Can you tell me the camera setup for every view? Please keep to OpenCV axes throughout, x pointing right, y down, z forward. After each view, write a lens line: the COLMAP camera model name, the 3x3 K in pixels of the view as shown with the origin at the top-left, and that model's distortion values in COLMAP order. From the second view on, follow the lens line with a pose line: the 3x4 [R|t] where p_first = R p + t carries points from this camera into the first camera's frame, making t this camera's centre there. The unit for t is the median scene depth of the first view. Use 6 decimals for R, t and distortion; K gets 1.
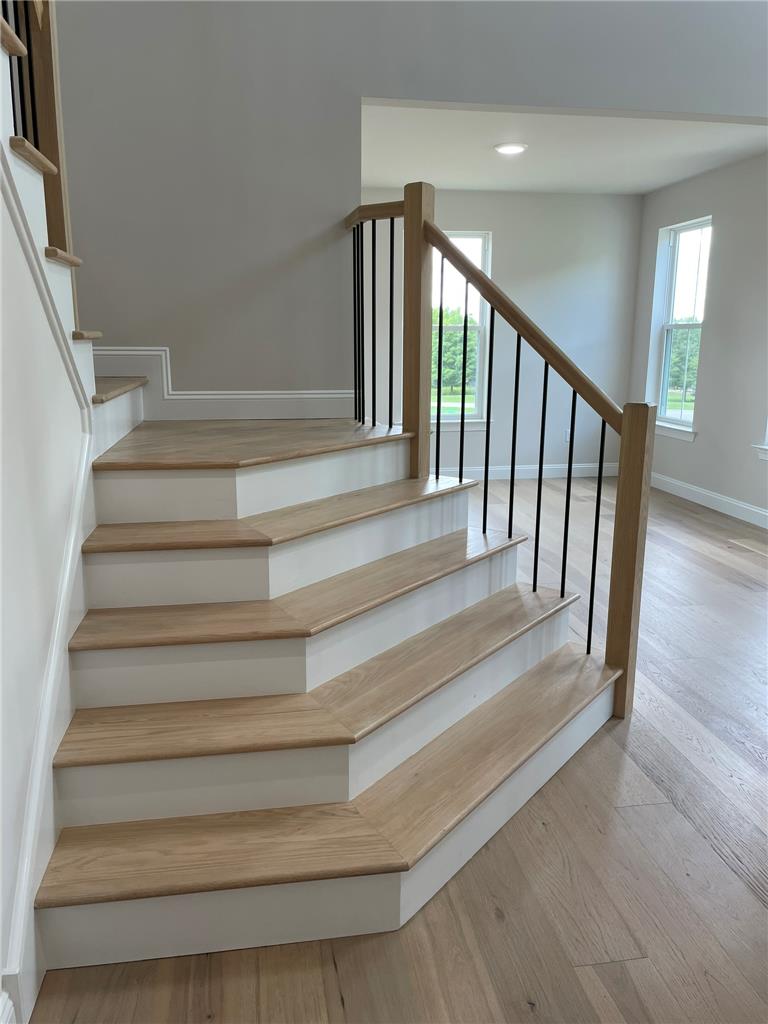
lens RADIAL K [[773.4, 0, 384.0], [0, 773.4, 512.0], [0, 0, 1]] dist [0.070729, -0.098615]
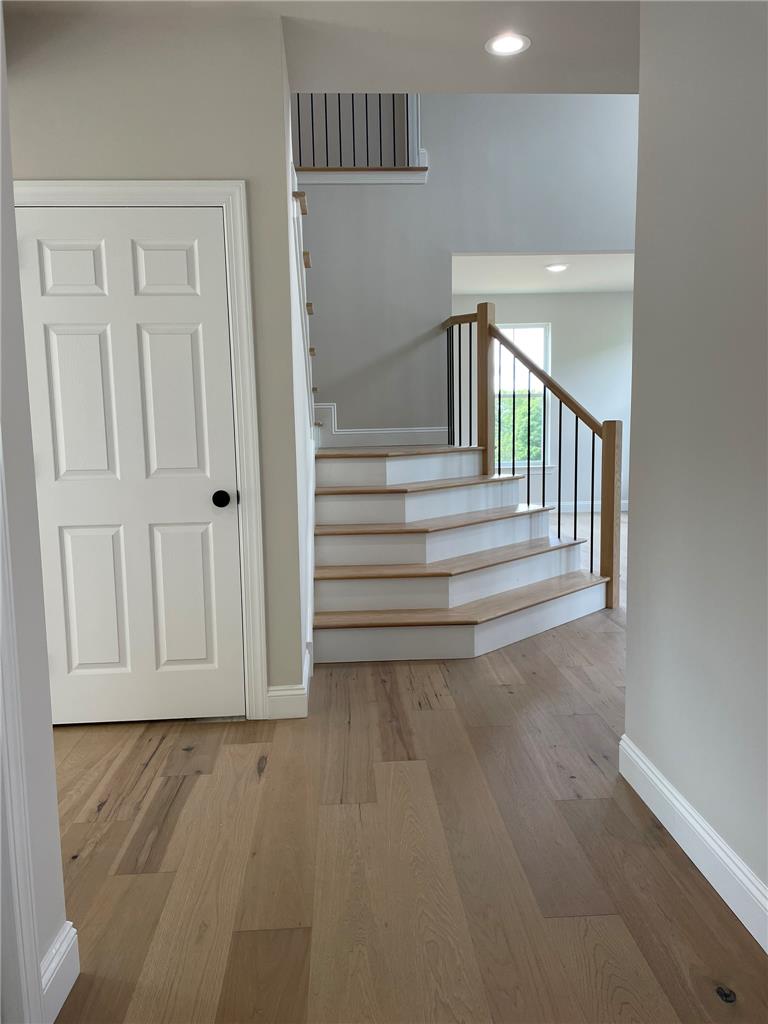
lens RADIAL K [[788.3, 0, 384.0], [0, 788.3, 512.0], [0, 0, 1]] dist [0.058052, -0.008924]
pose [[0.993548, -0.011797, -0.112801, 0.013469], [-0.000504, 0.994107, -0.108405, 0.224466], [0.113415, 0.107762, 0.987686, -0.694108]]
